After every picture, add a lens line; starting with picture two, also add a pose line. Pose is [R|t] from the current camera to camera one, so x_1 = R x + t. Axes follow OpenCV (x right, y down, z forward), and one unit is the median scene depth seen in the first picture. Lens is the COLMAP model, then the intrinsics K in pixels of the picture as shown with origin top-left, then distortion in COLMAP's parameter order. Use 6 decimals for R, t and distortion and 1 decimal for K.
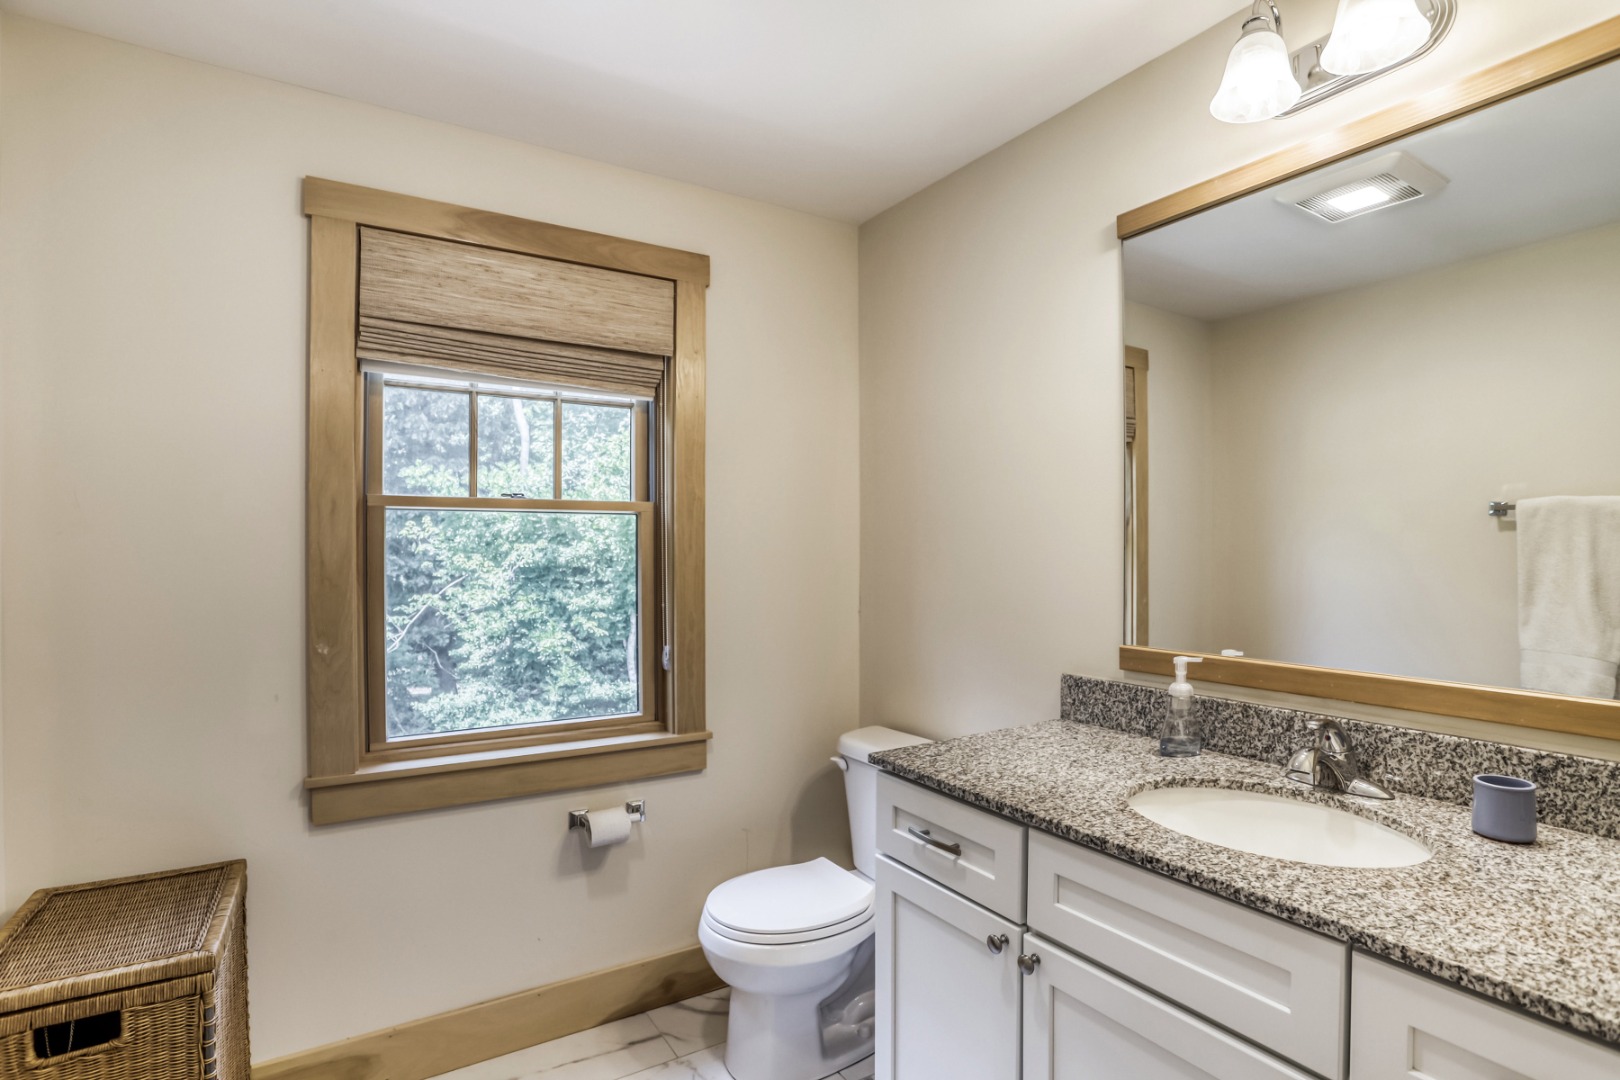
lens RADIAL K [[833.7, 0, 789.0], [0, 833.7, 545.6], [0, 0, 1]] dist [-0.039638, 0.000106]
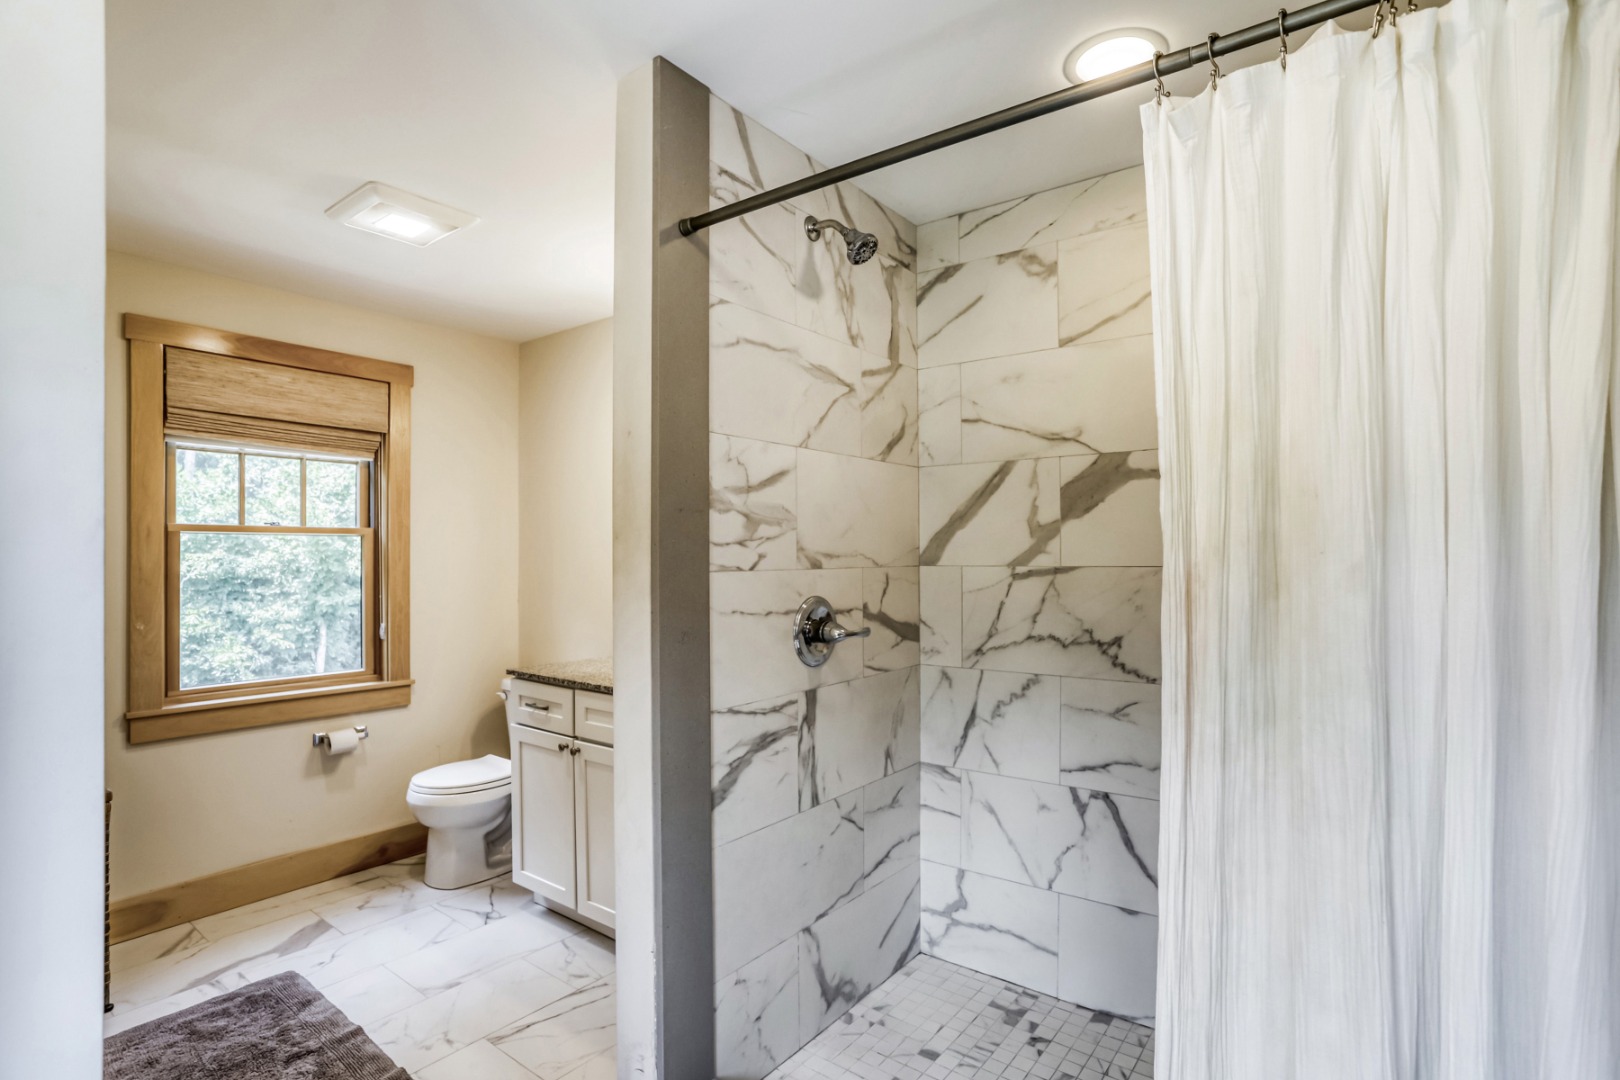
lens RADIAL K [[788.5, 0, 726.2], [0, 788.5, 552.7], [0, 0, 1]] dist [-0.001838, 0.000307]
pose [[0.957920, 0.000561, 0.287036, 0.039850], [0.000472, 0.999994, -0.003532, -0.002921], [-0.287036, 0.003519, 0.957913, -0.555654]]
